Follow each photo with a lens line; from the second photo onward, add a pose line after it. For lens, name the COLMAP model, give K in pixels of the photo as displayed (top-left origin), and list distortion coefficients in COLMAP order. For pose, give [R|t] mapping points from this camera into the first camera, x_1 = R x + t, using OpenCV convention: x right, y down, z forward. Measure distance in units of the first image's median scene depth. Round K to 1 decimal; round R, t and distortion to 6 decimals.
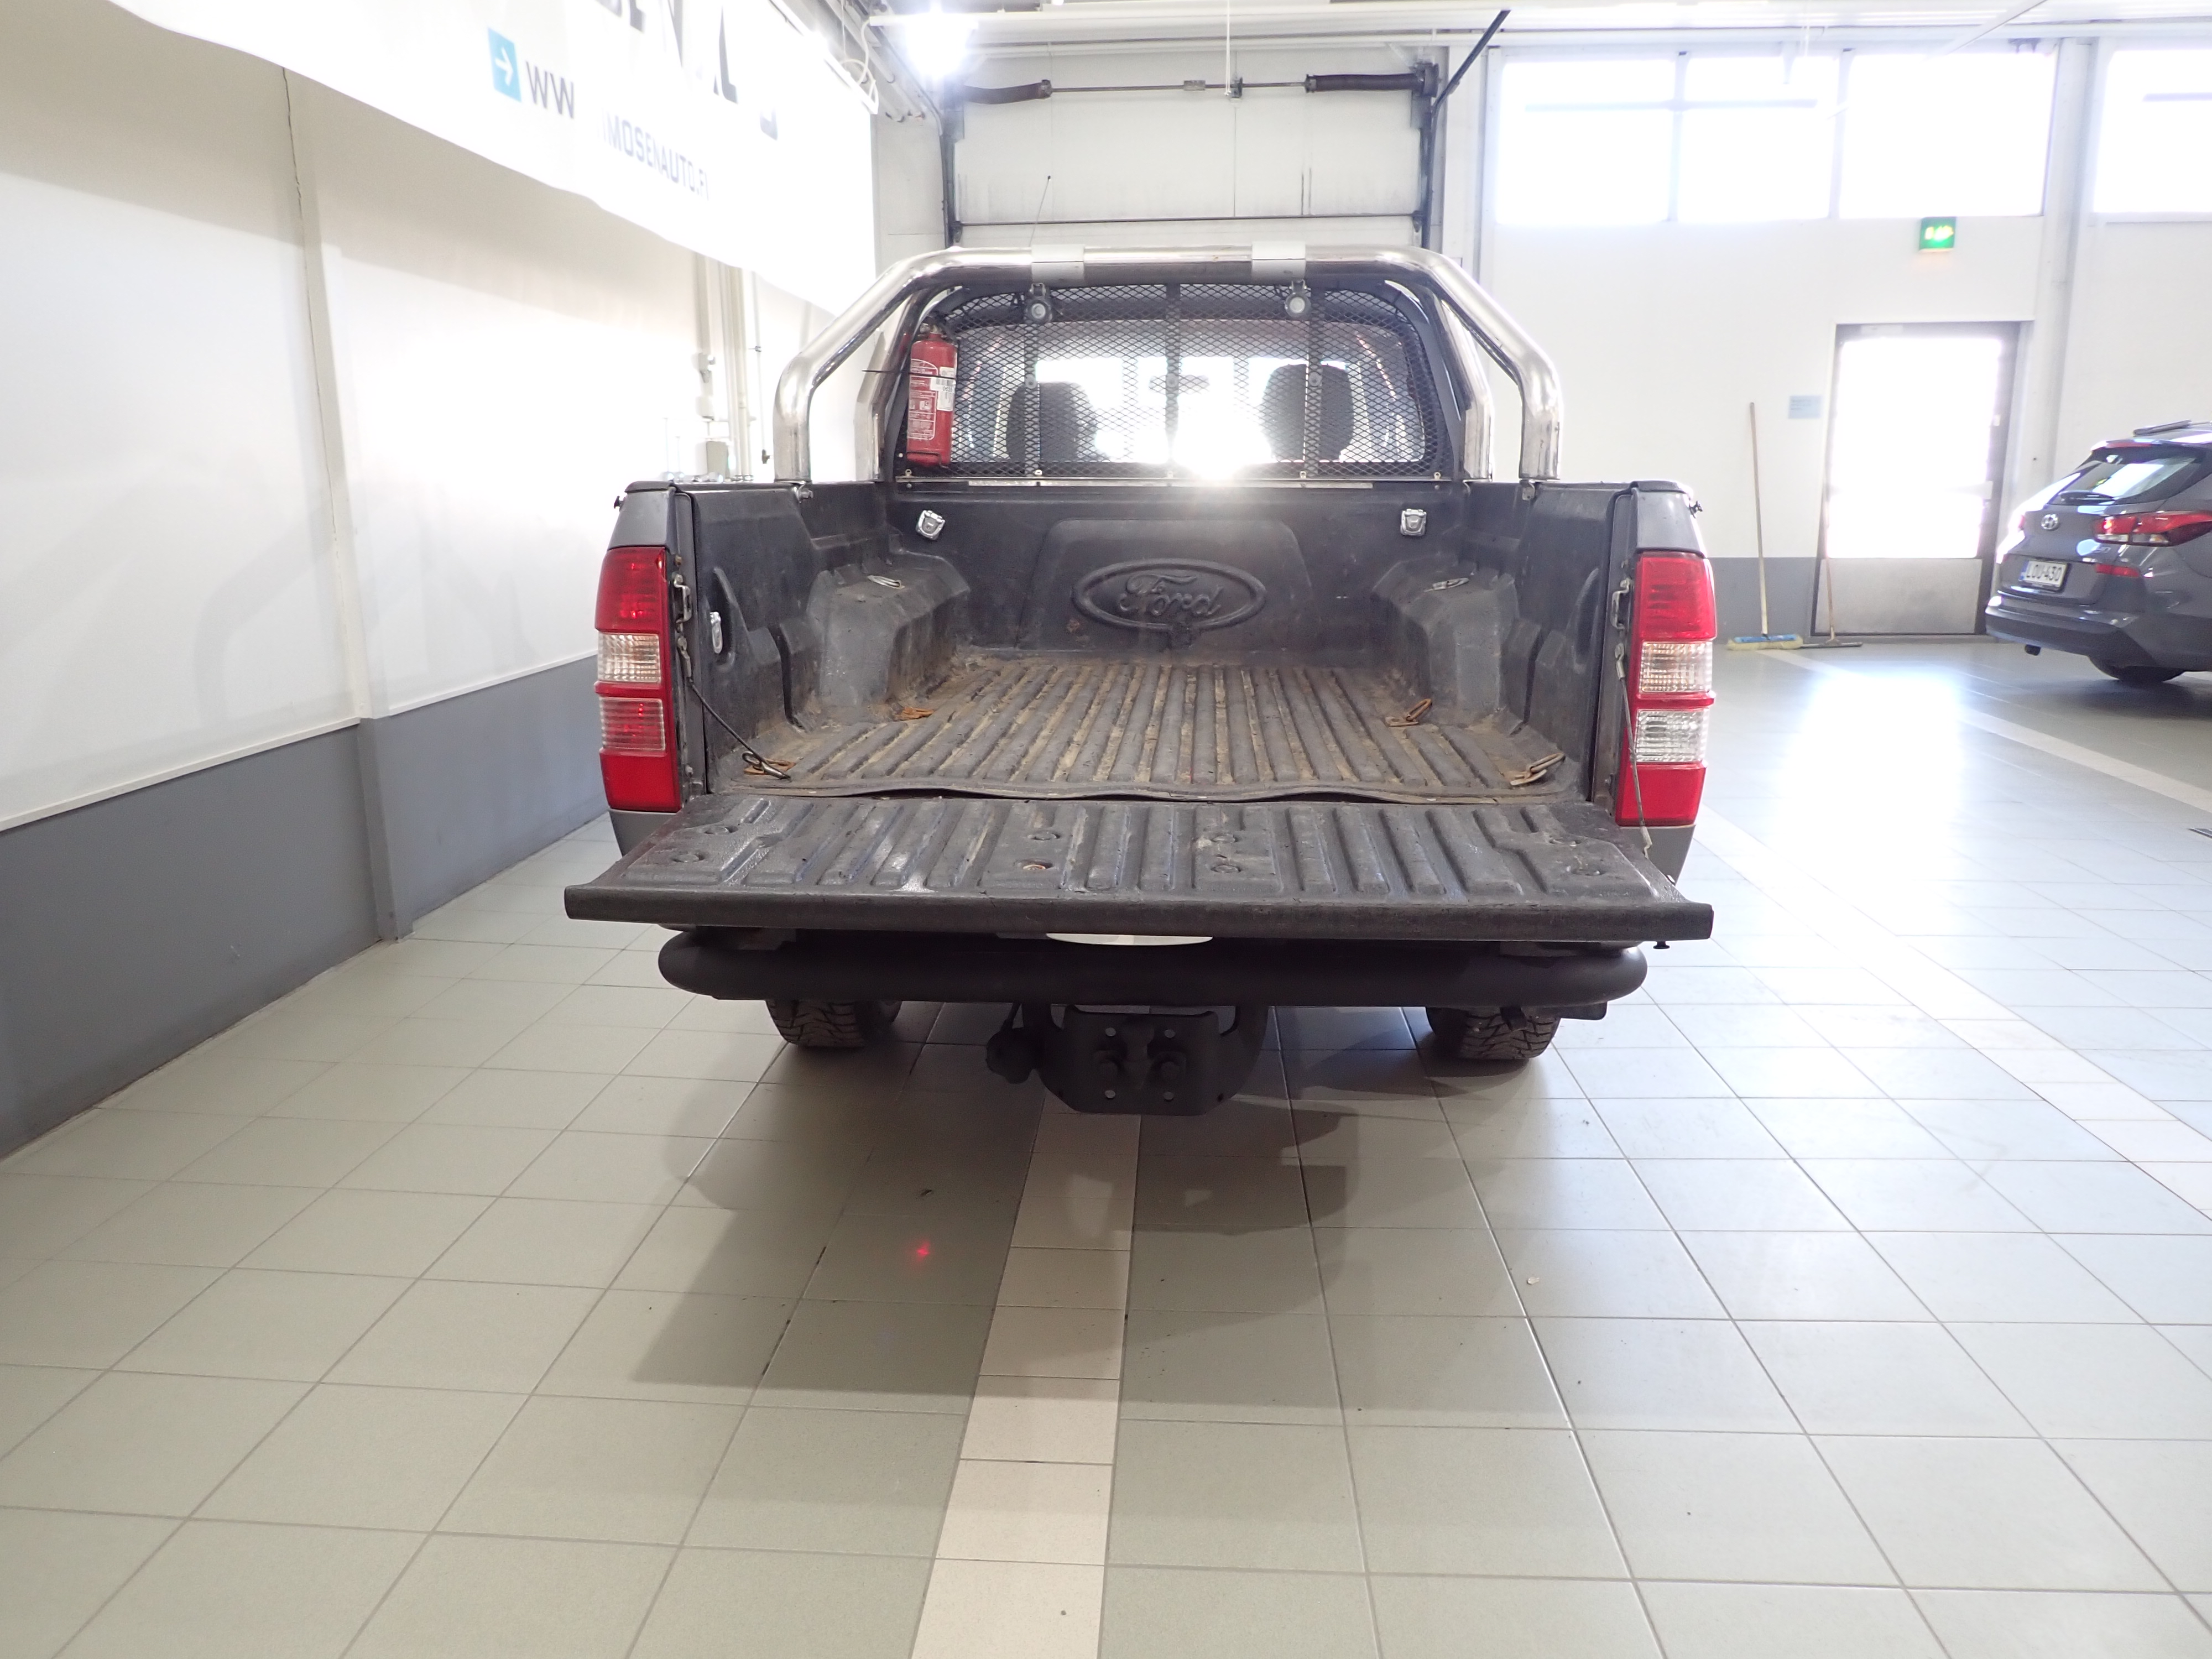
lens RADIAL K [[1637.8, 0, 1097.3], [0, 1637.8, 868.1], [0, 0, 1]] dist [-0.009383, -0.003974]
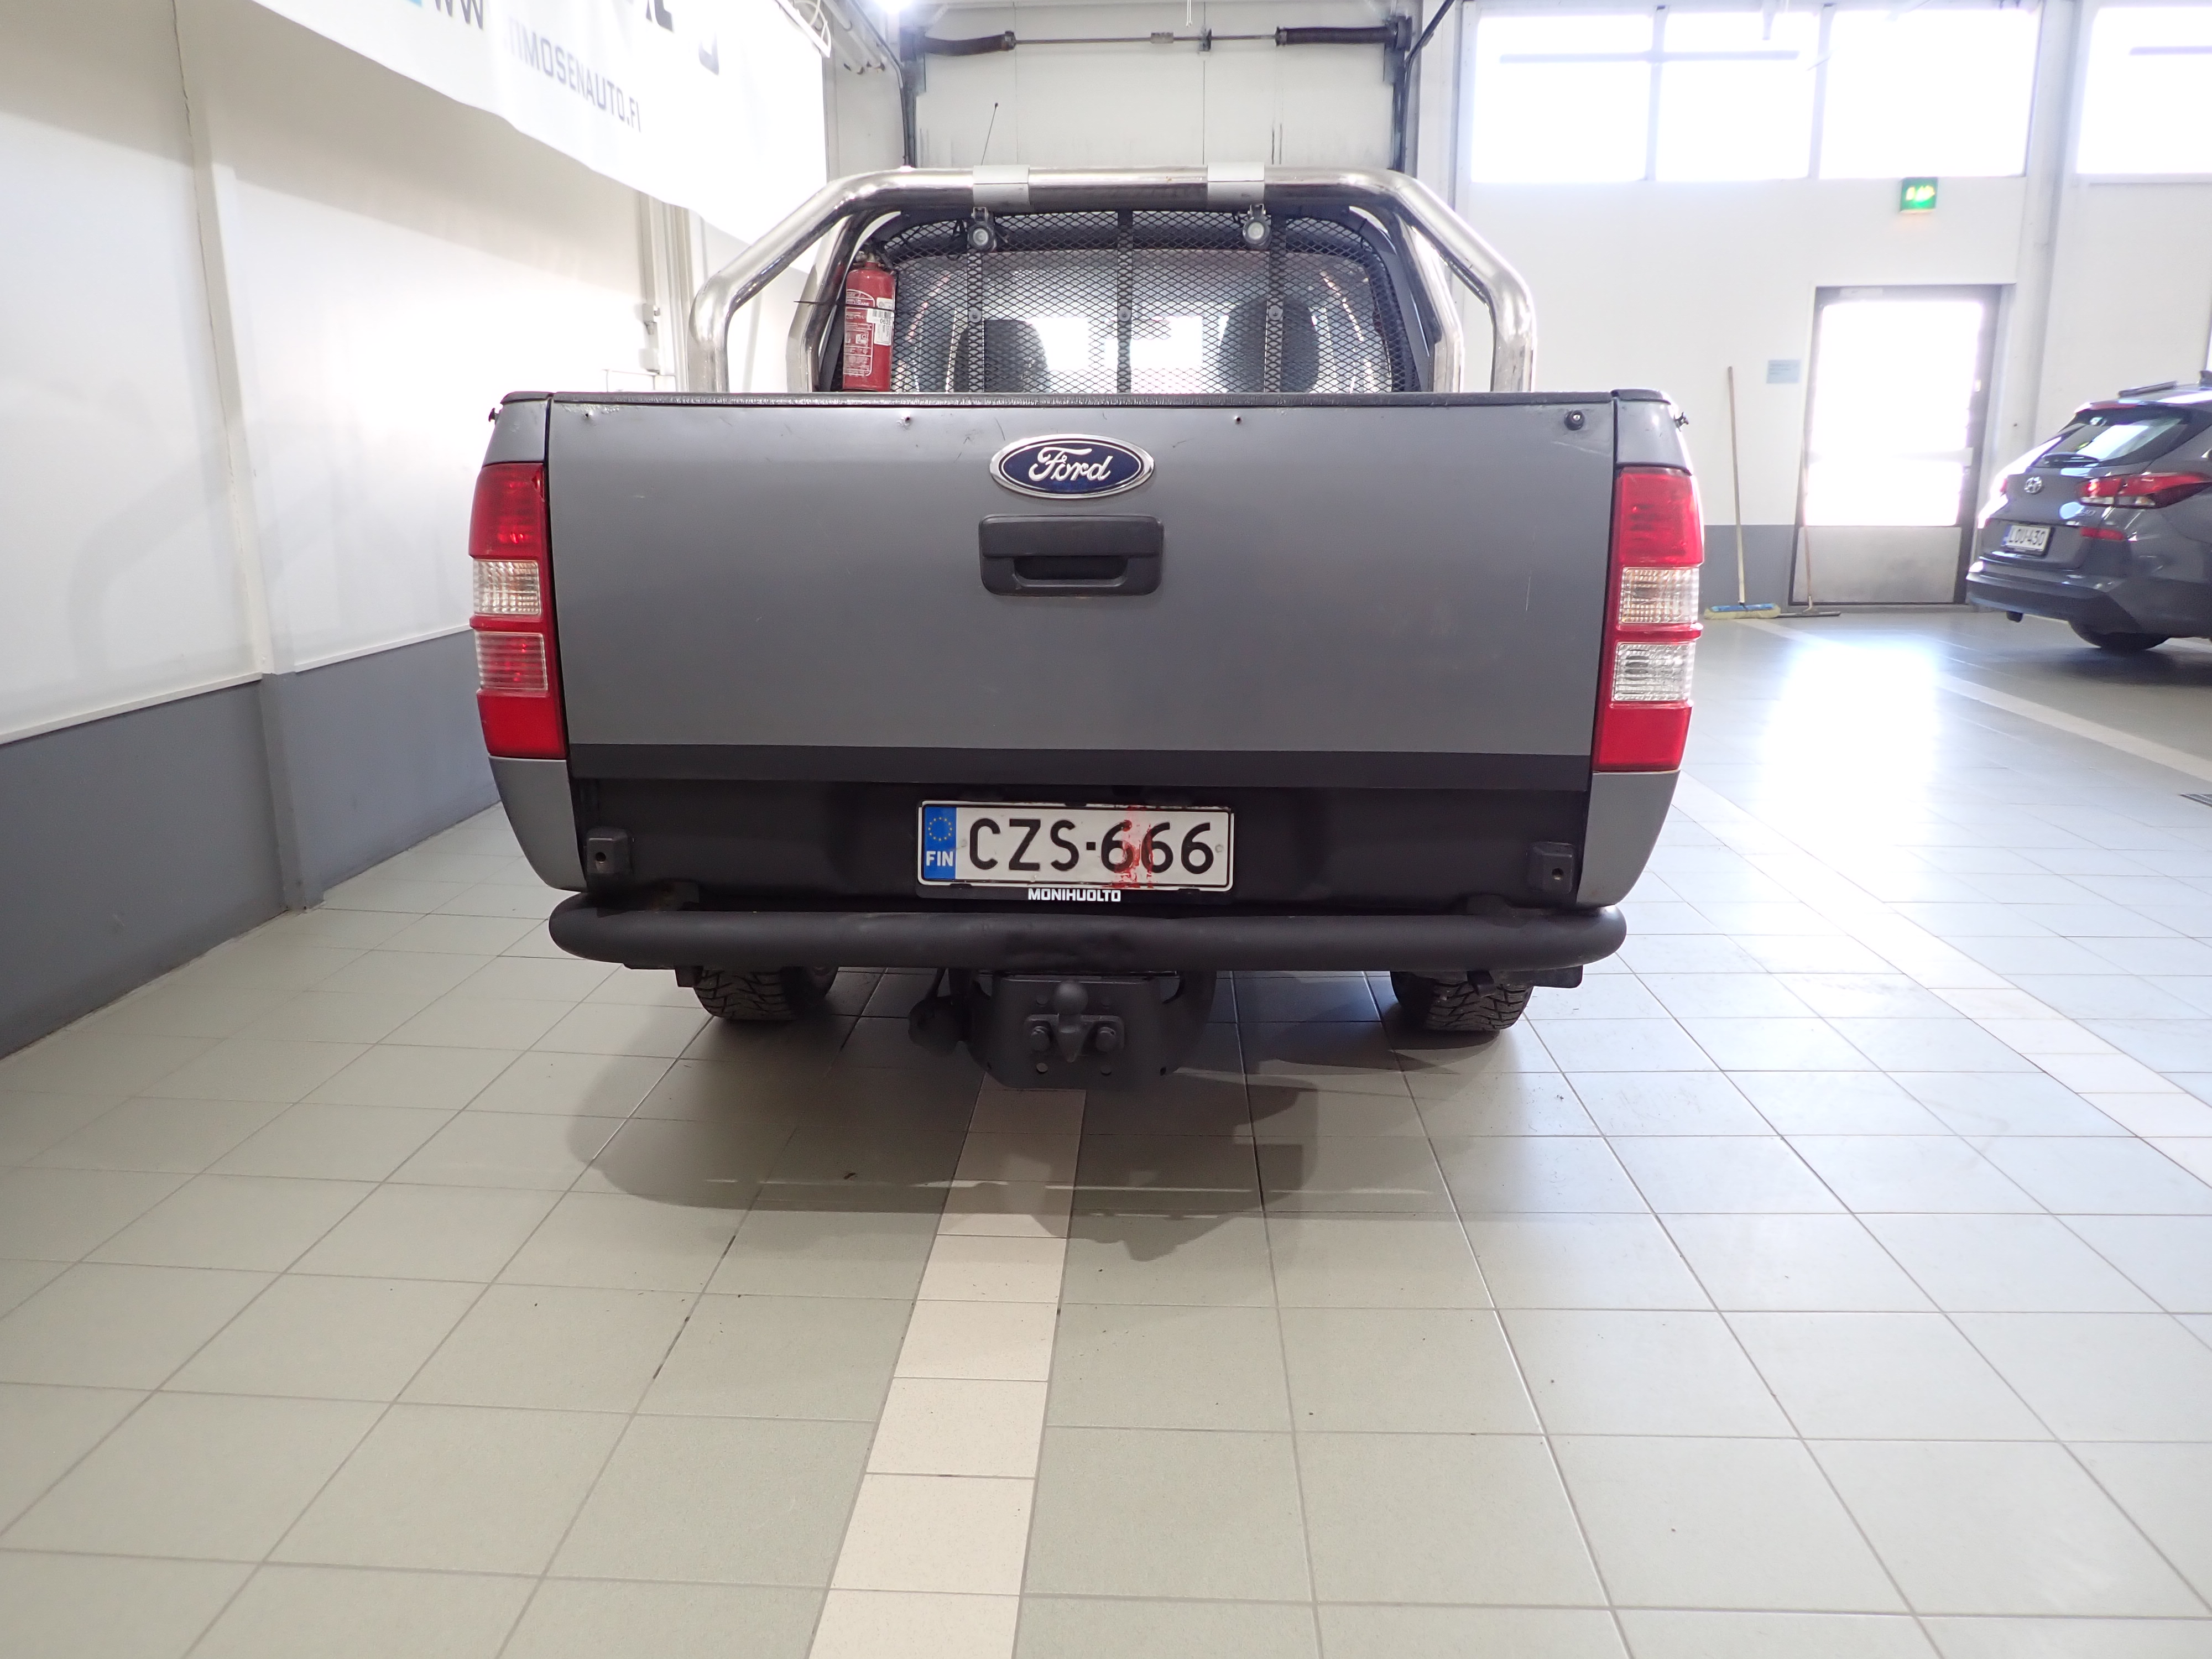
lens RADIAL K [[1635.6, 0, 1100.8], [0, 1635.6, 867.4], [0, 0, 1]] dist [-0.006685, -0.005052]
pose [[0.999872, -0.001732, 0.015917, 0.016969], [0.001540, 0.999926, 0.012102, 0.009699], [-0.015937, -0.012076, 0.999800, 0.056155]]
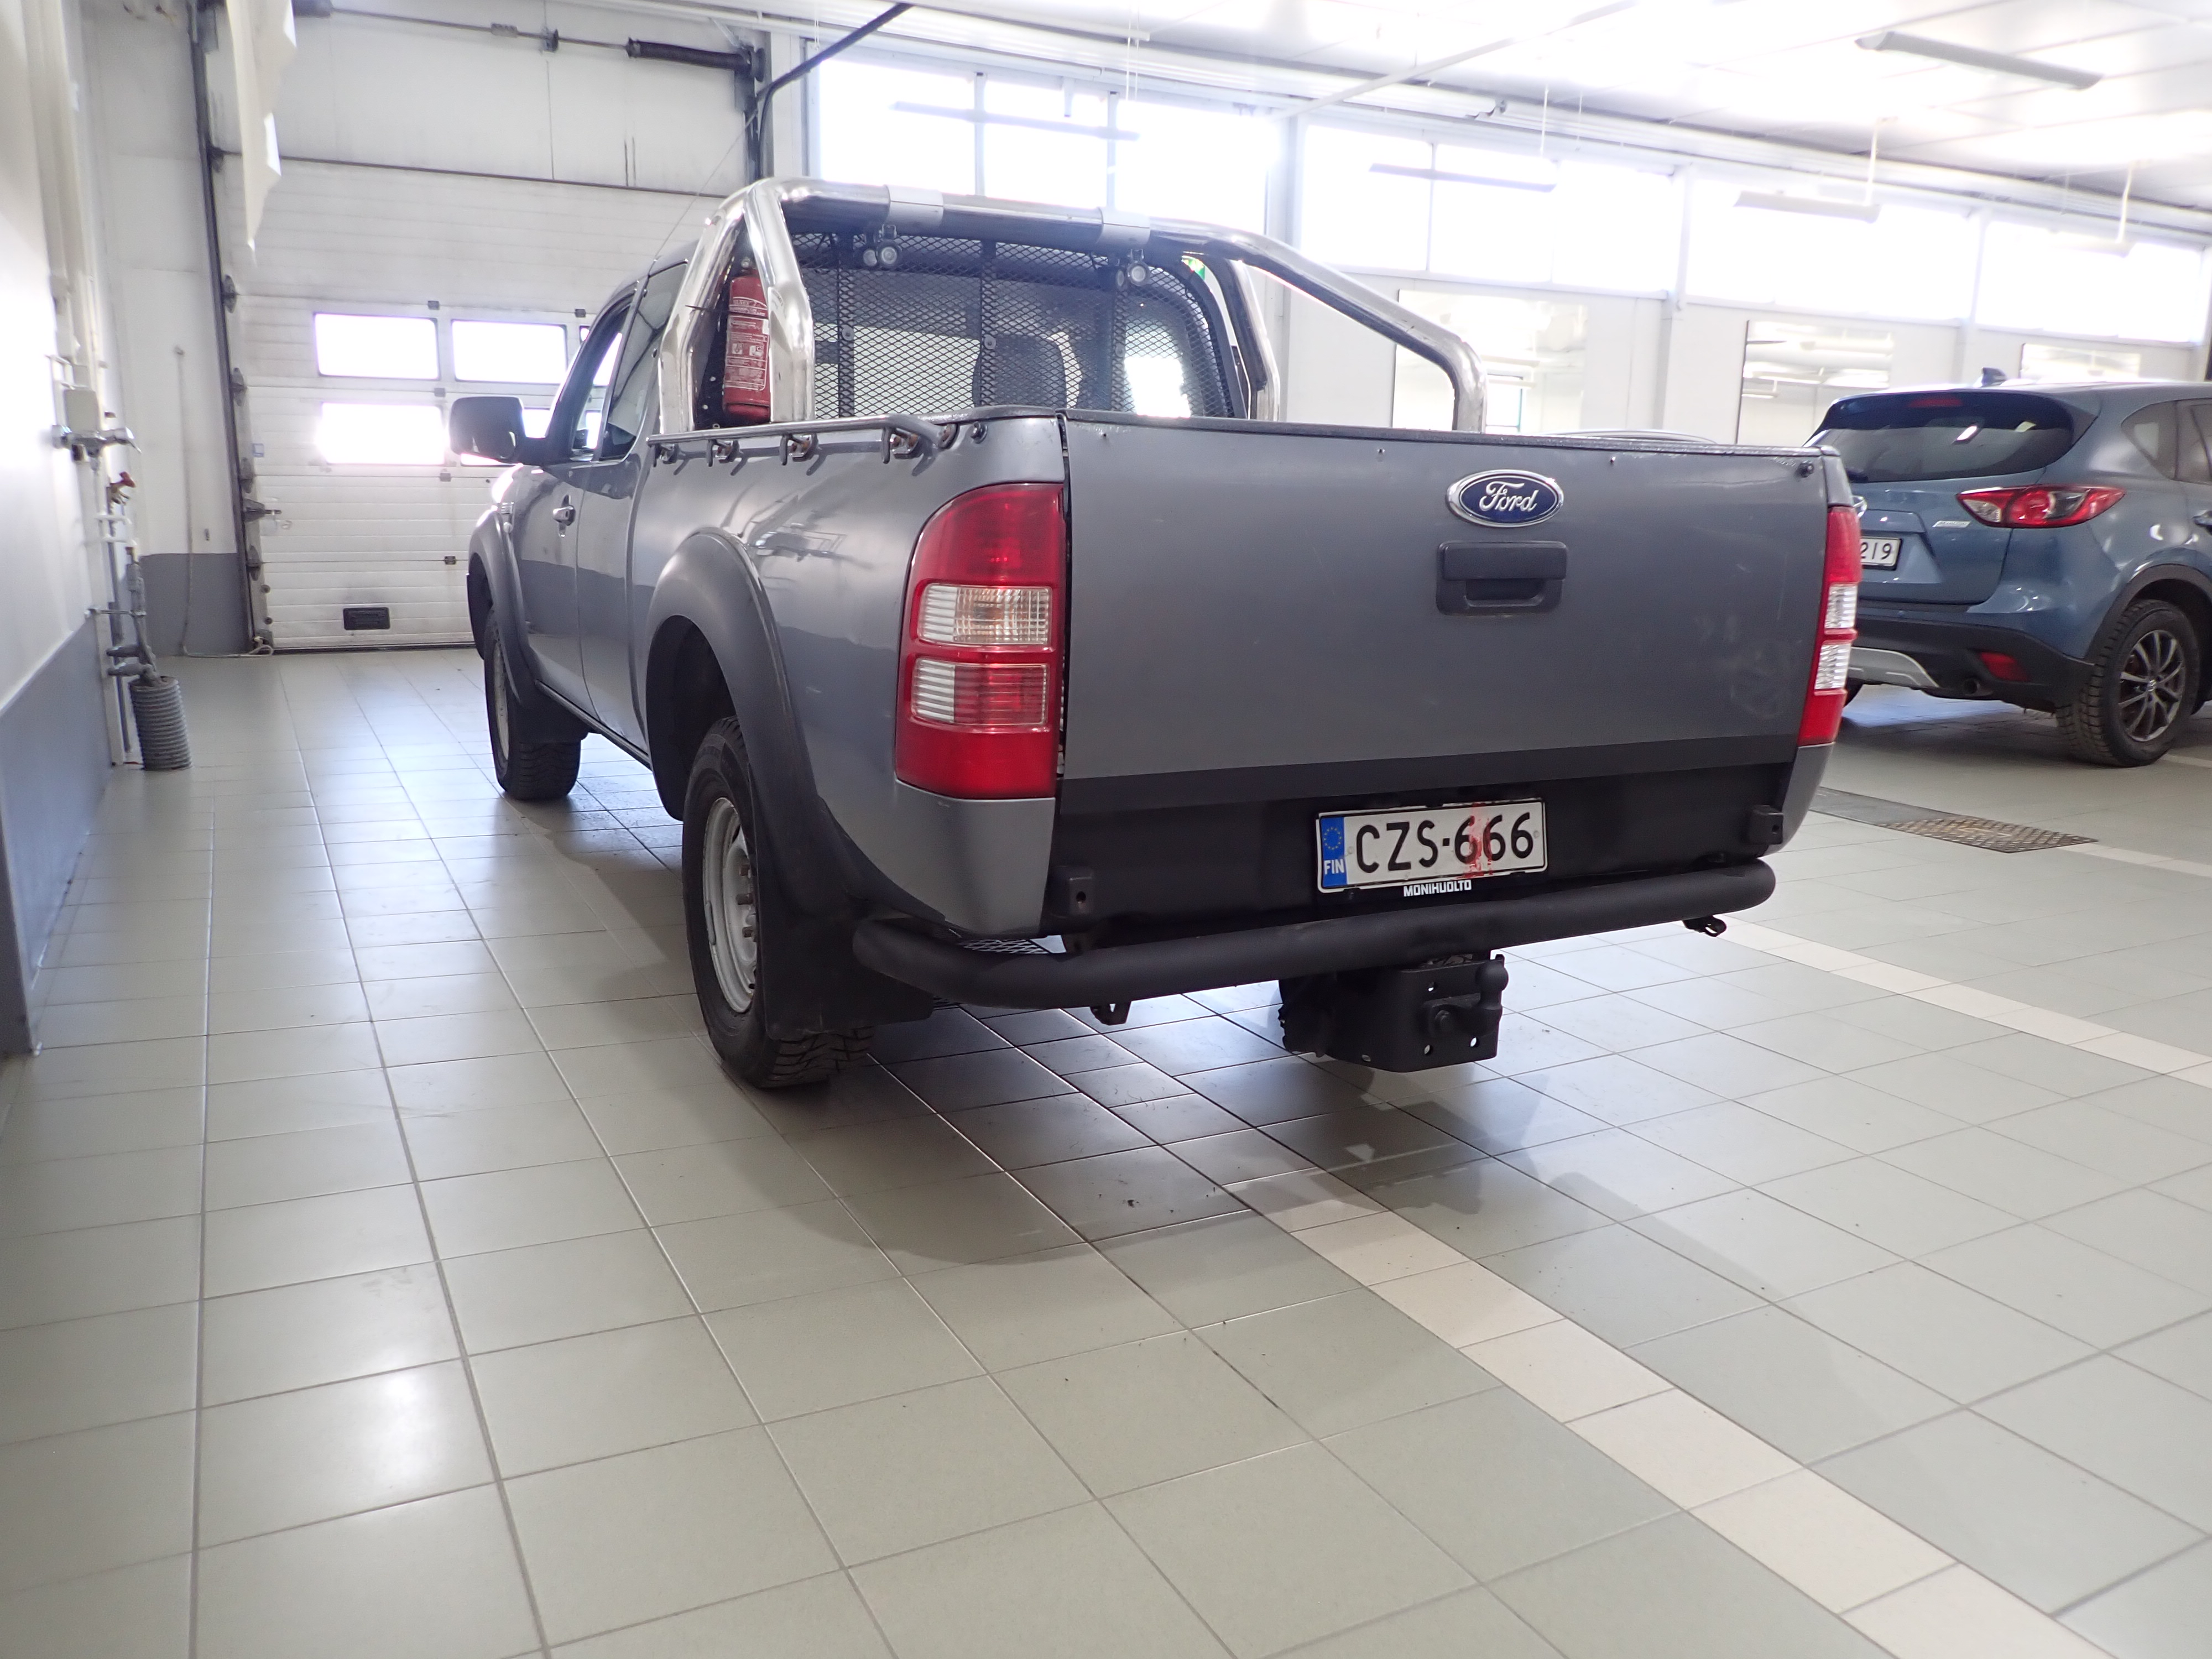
lens RADIAL K [[1635.6, 0, 1100.8], [0, 1635.6, 867.4], [0, 0, 1]] dist [-0.006685, -0.005052]
pose [[0.854919, -0.094835, 0.510019, -0.424414], [0.096215, 0.995077, 0.023747, -0.009404], [-0.509760, 0.028770, 0.859835, 0.159020]]
